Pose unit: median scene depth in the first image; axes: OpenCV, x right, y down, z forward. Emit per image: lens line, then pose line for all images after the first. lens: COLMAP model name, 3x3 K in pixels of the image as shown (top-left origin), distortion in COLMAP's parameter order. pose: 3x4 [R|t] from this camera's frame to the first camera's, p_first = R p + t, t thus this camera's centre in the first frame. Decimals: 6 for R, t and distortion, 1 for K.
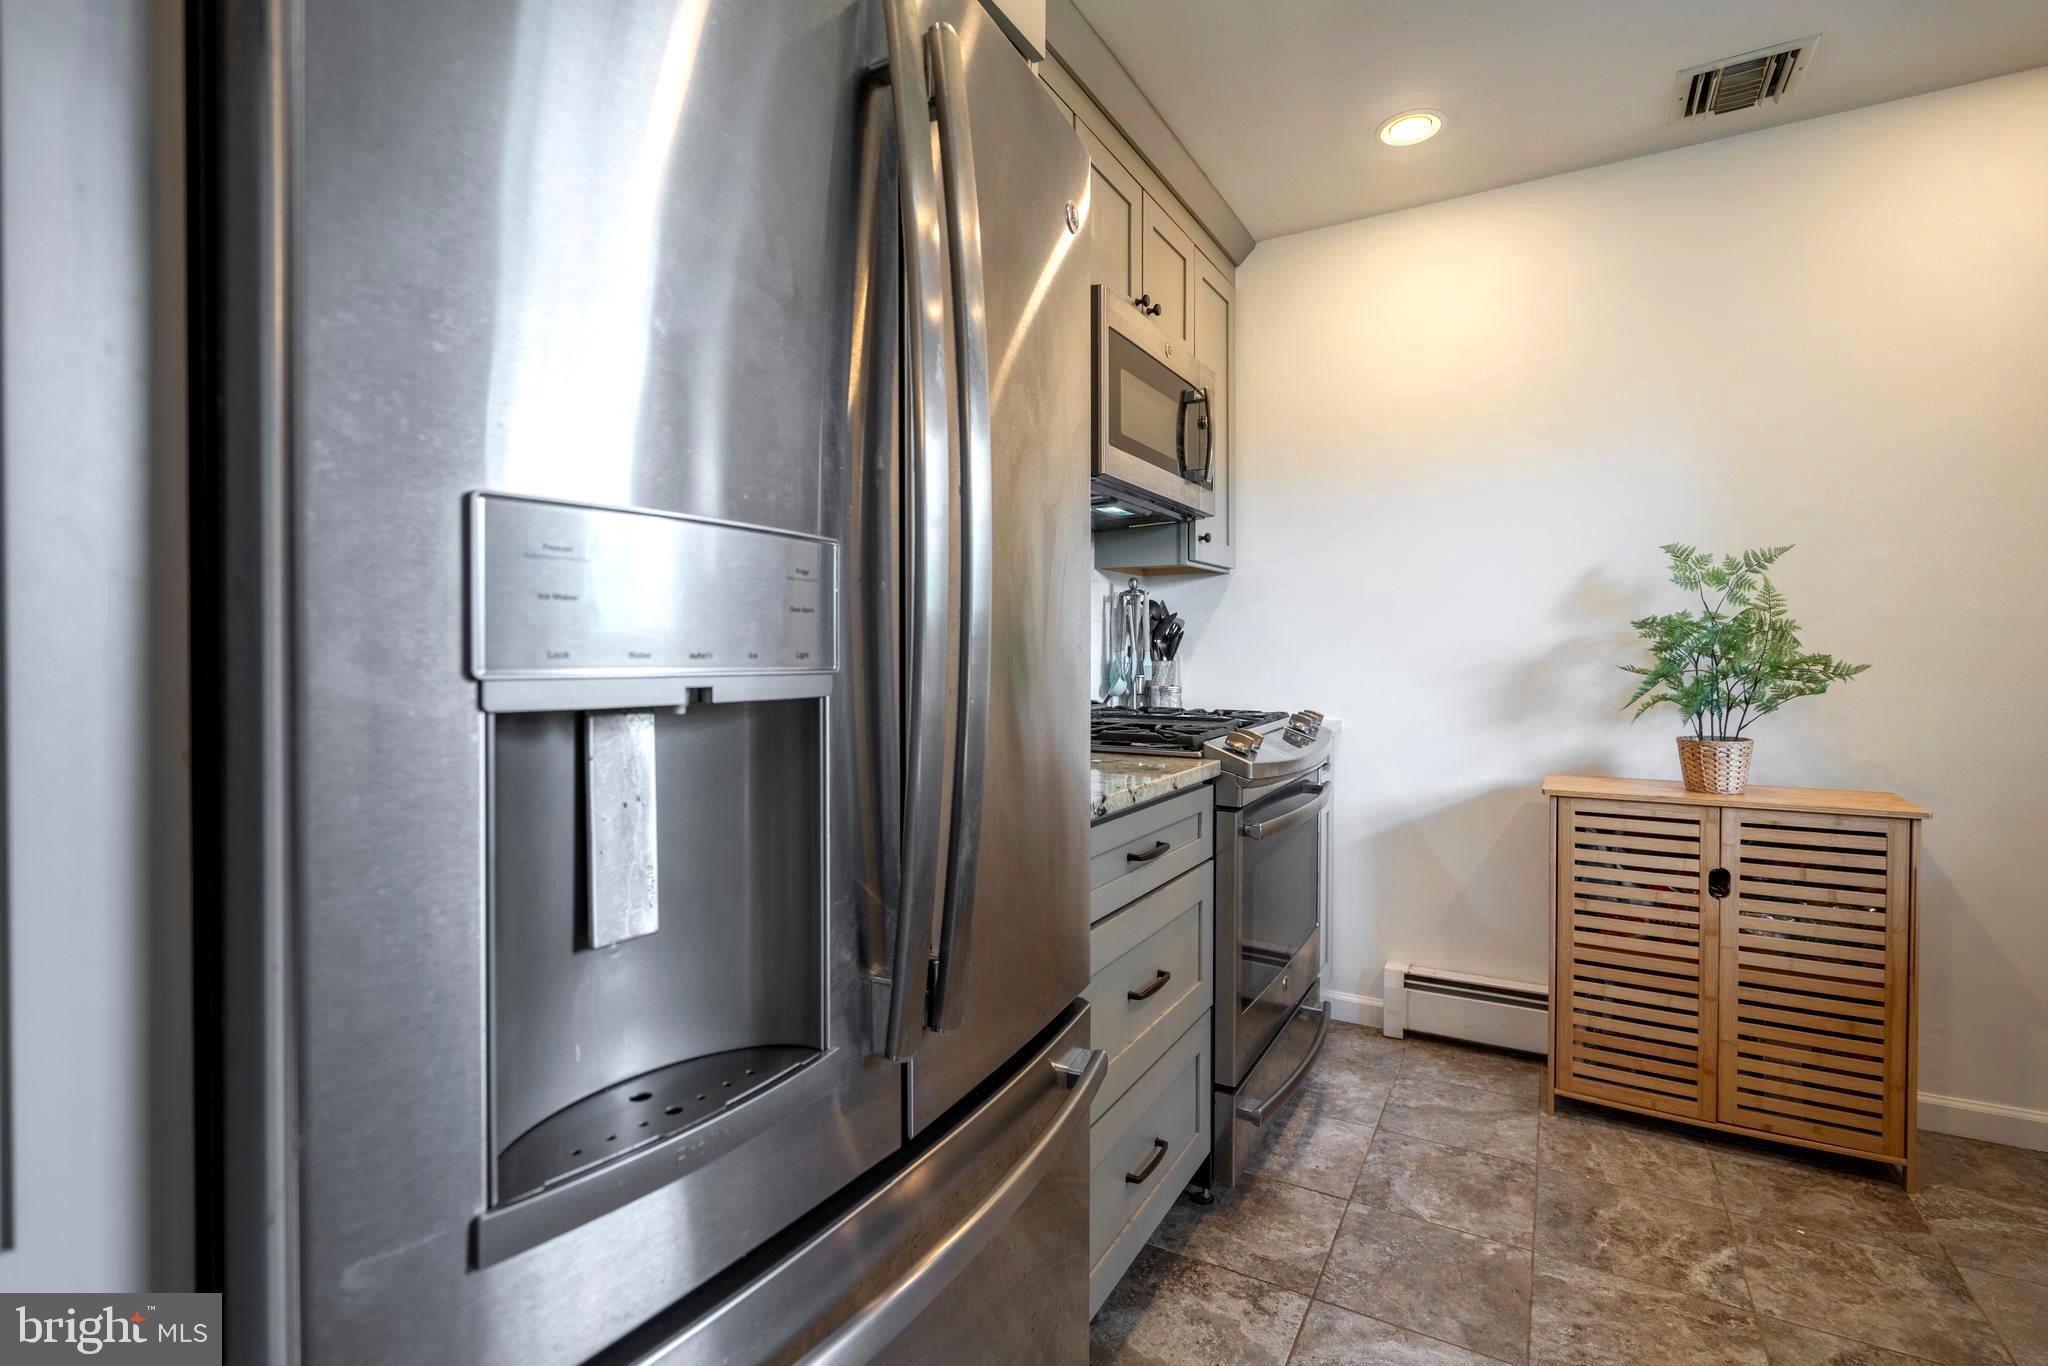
lens RADIAL K [[943.7, 0, 984.6], [0, 943.7, 665.0], [0, 0, 1]] dist [-0.006026, 0.002025]
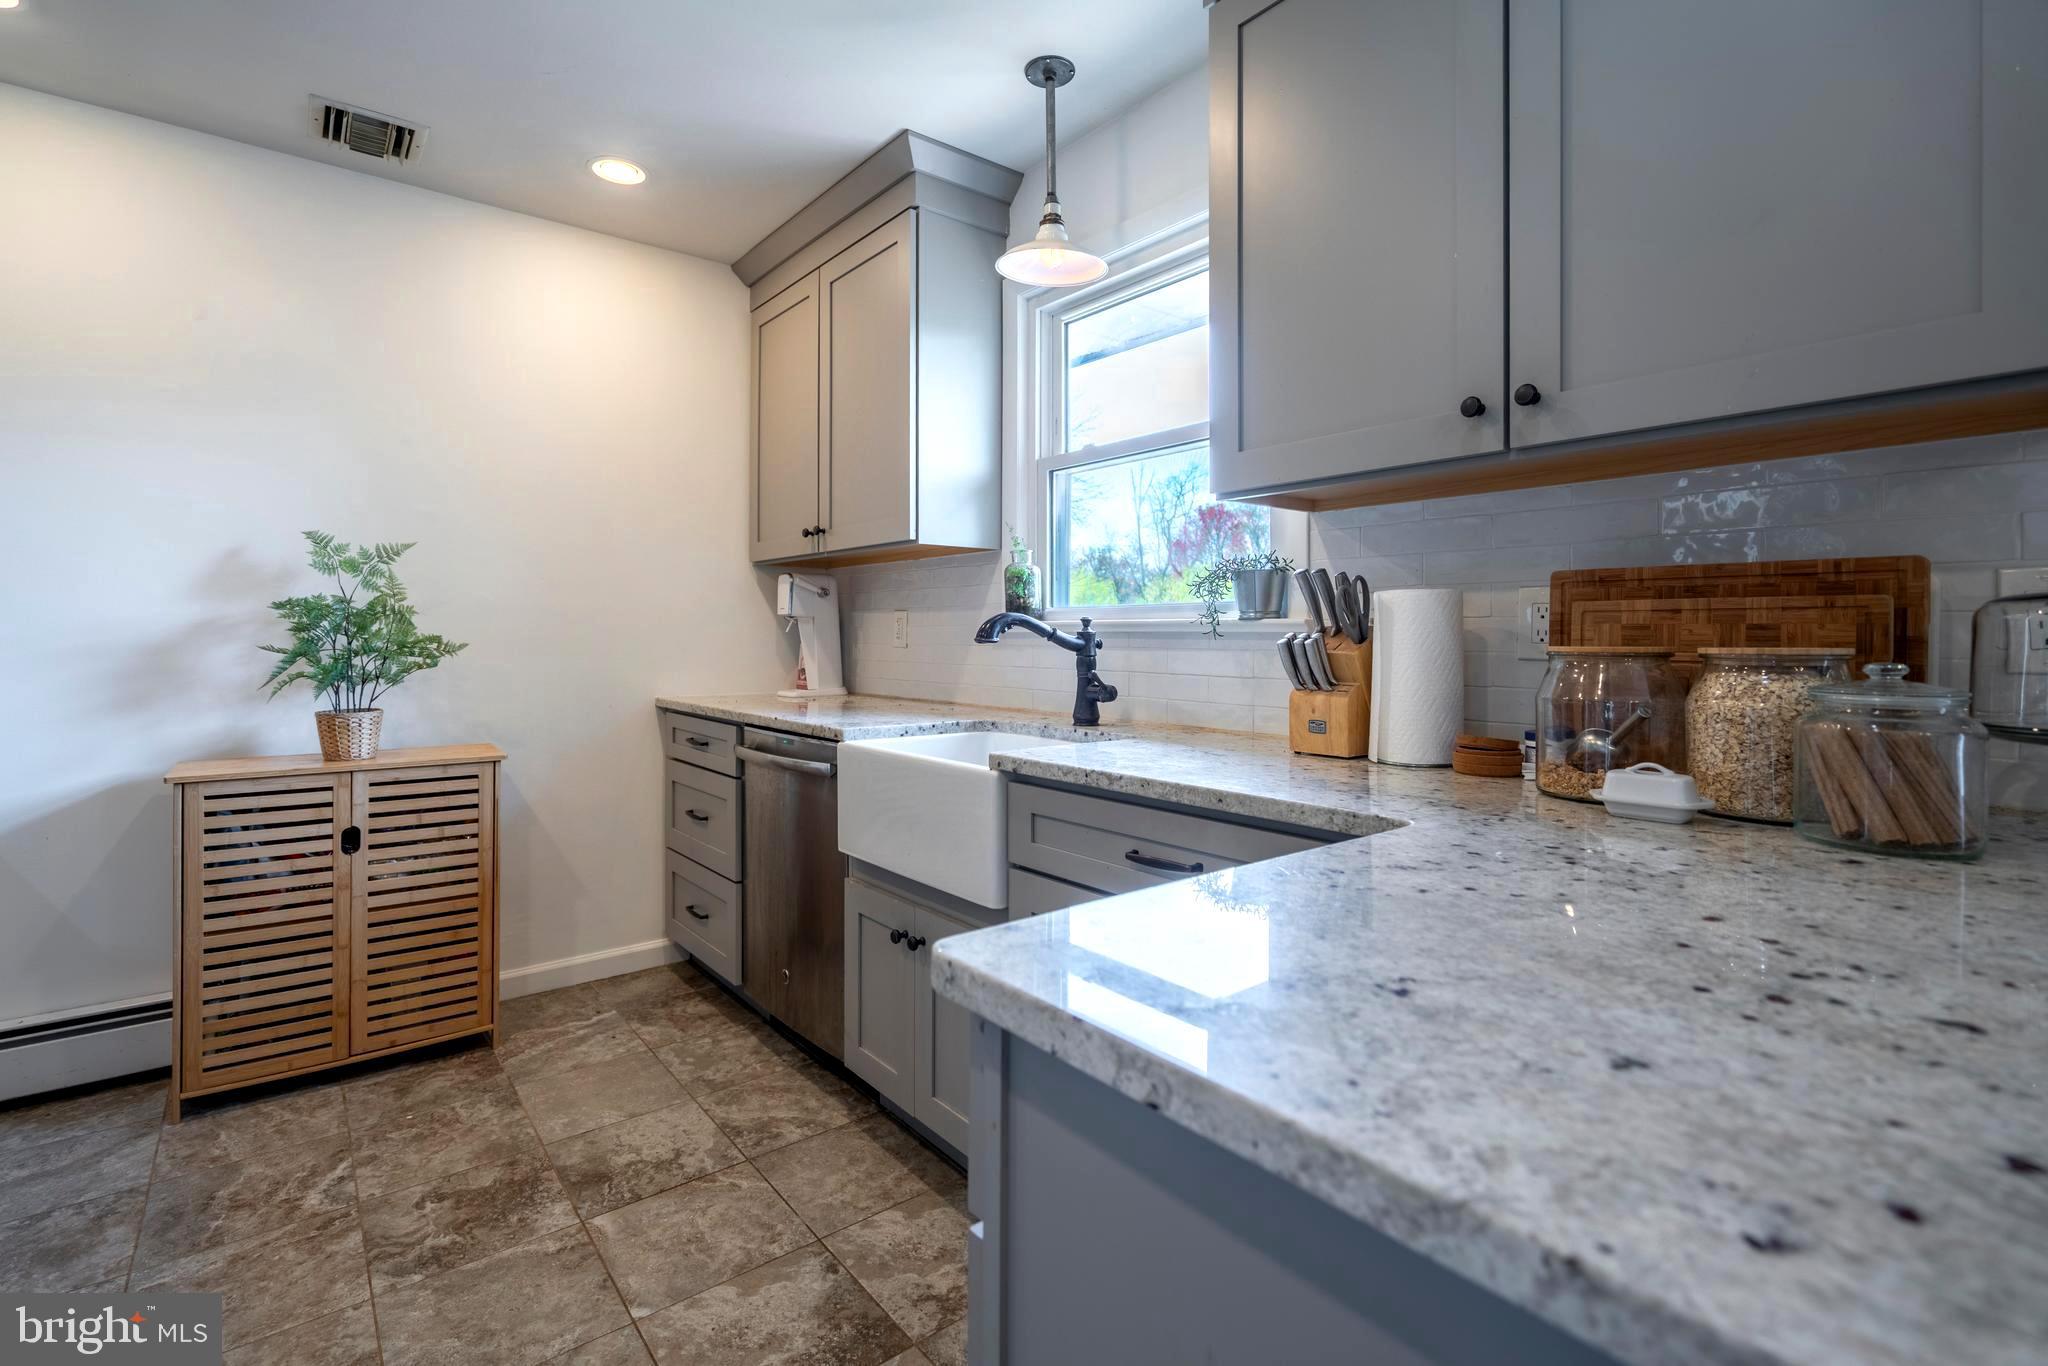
lens RADIAL K [[943.7, 0, 1032.6], [0, 943.7, 636.0], [0, 0, 1]] dist [-0.006026, 0.002025]
pose [[0.336495, 0.004327, 0.941675, 0.004148], [0.005722, 0.999962, -0.006640, 0.002409], [-0.941668, 0.007623, 0.336458, -0.131684]]
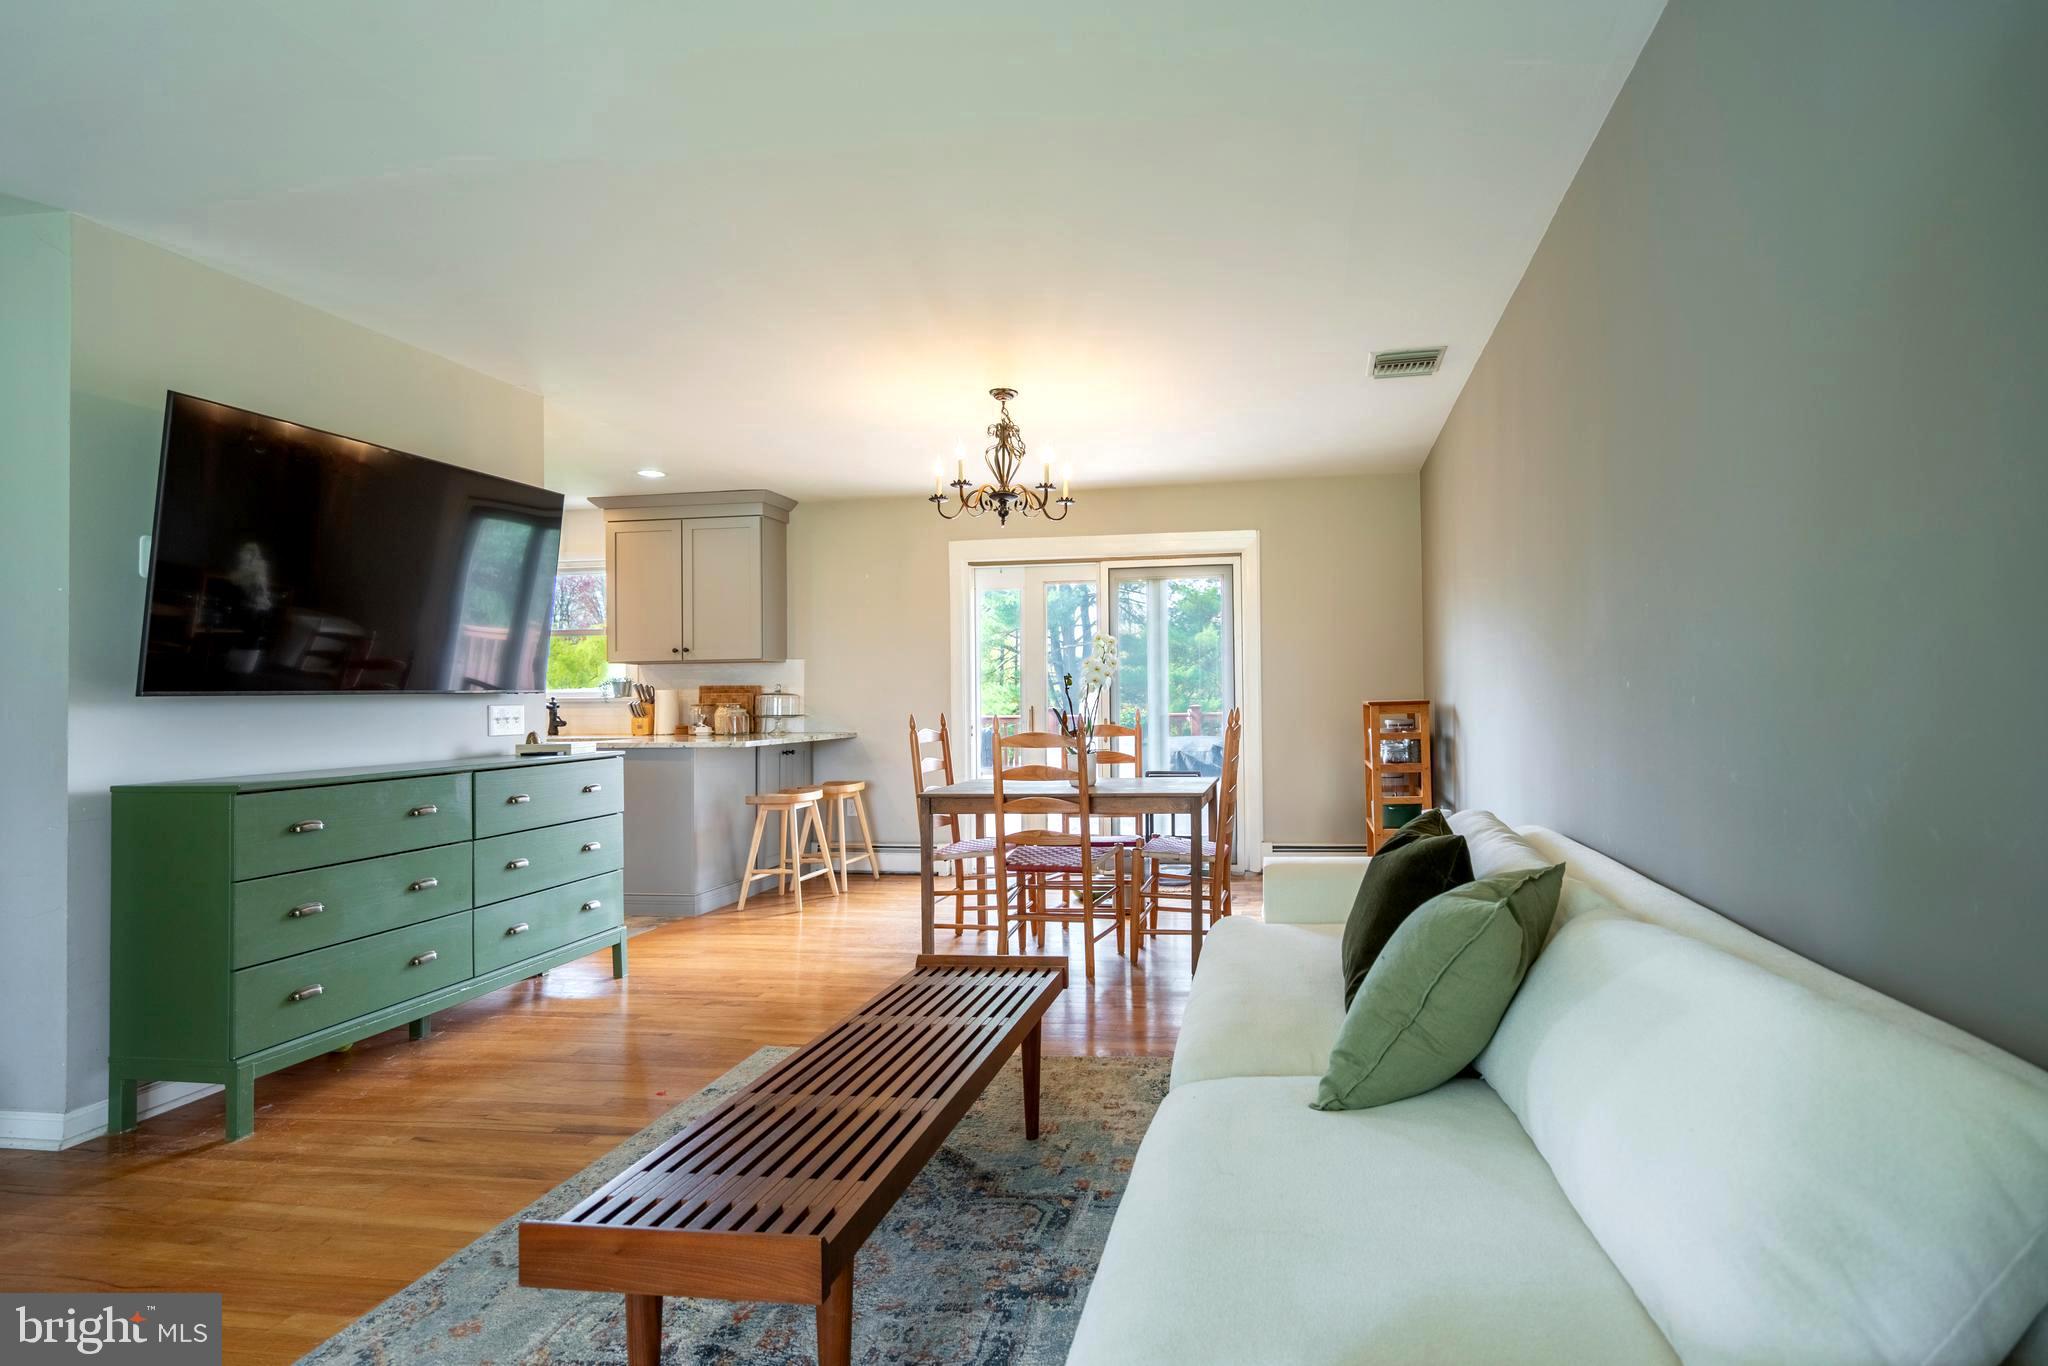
lens RADIAL K [[943.7, 0, 1157.4], [0, 943.7, 683.6], [0, 0, 1]] dist [-0.006026, 0.002025]
pose [[-0.397299, 0.025326, 0.917340, -2.421736], [0.021225, 0.999605, -0.018405, 0.027983], [-0.917444, 0.012159, -0.397680, -0.395708]]
